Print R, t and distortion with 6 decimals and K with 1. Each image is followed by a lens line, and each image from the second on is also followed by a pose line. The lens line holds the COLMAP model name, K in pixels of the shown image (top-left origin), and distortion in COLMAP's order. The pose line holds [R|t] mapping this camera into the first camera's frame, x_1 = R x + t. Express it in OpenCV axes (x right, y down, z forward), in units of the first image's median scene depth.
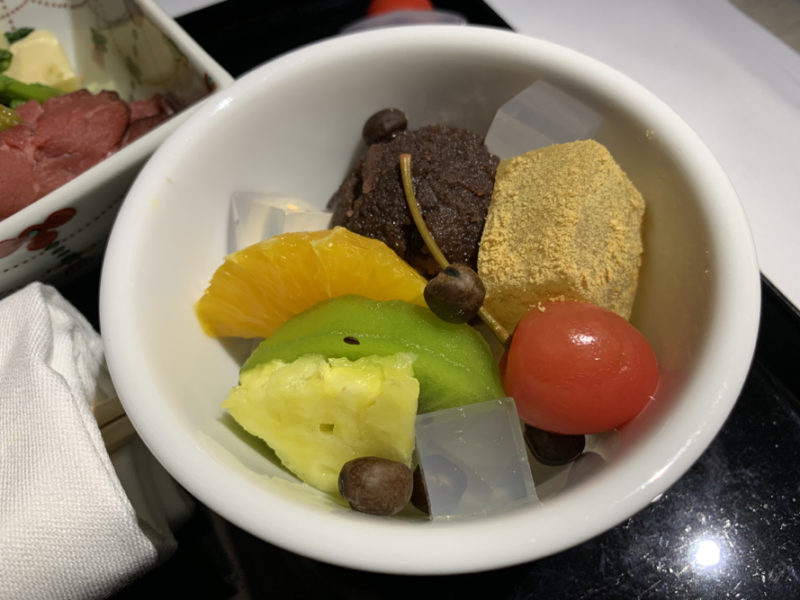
lens RADIAL K [[657.7, 0, 400.0], [0, 657.7, 300.0], [0, 0, 1]] dist [0.008868, 0.002062]
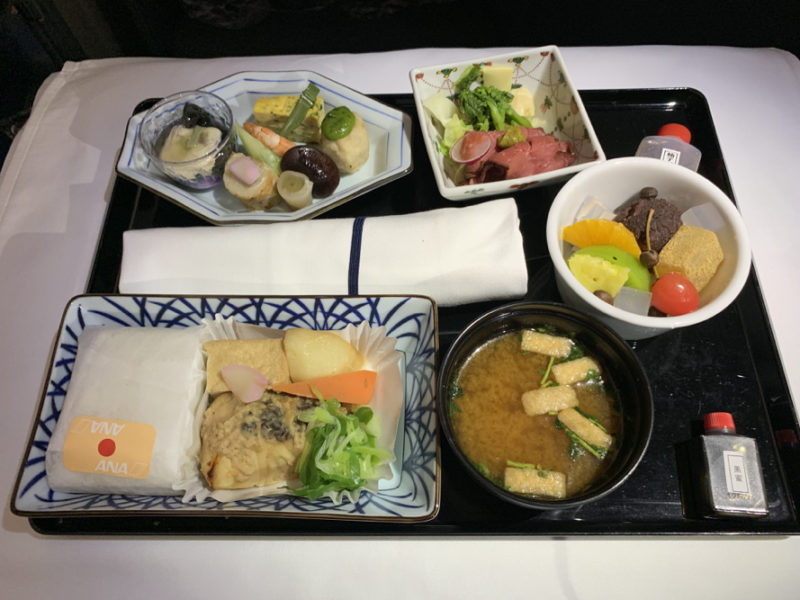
lens RADIAL K [[657.7, 0, 400.0], [0, 657.7, 300.0], [0, 0, 1]] dist [0.008868, 0.002062]
pose [[0.888371, 0.425113, -0.173423, -0.311245], [-0.403262, 0.903050, 0.147917, 0.164295], [0.219491, -0.061471, 0.973676, -2.131111]]
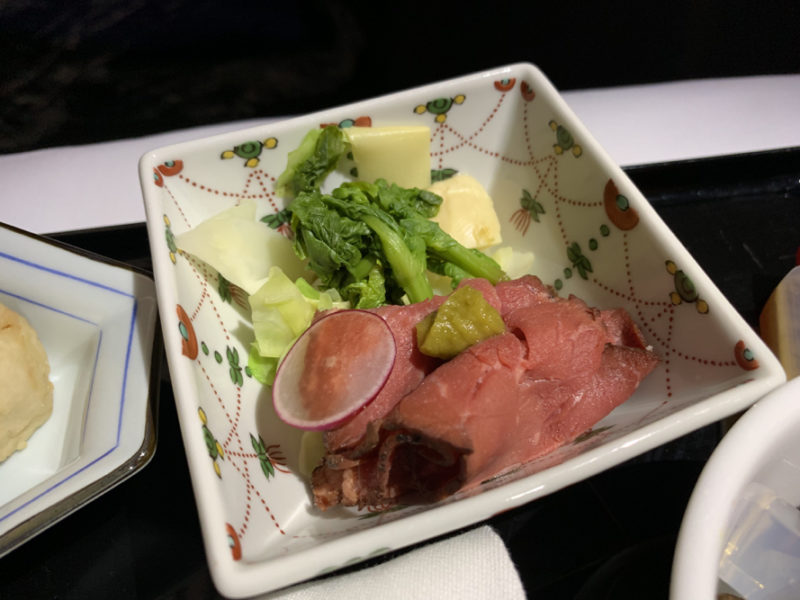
lens RADIAL K [[657.7, 0, 400.0], [0, 657.7, 300.0], [0, 0, 1]] dist [0.008868, 0.002062]
pose [[0.949053, 0.285380, -0.133629, -0.678549], [-0.293708, 0.954739, -0.047008, -0.252800], [0.114166, 0.083861, 0.989916, 0.137545]]
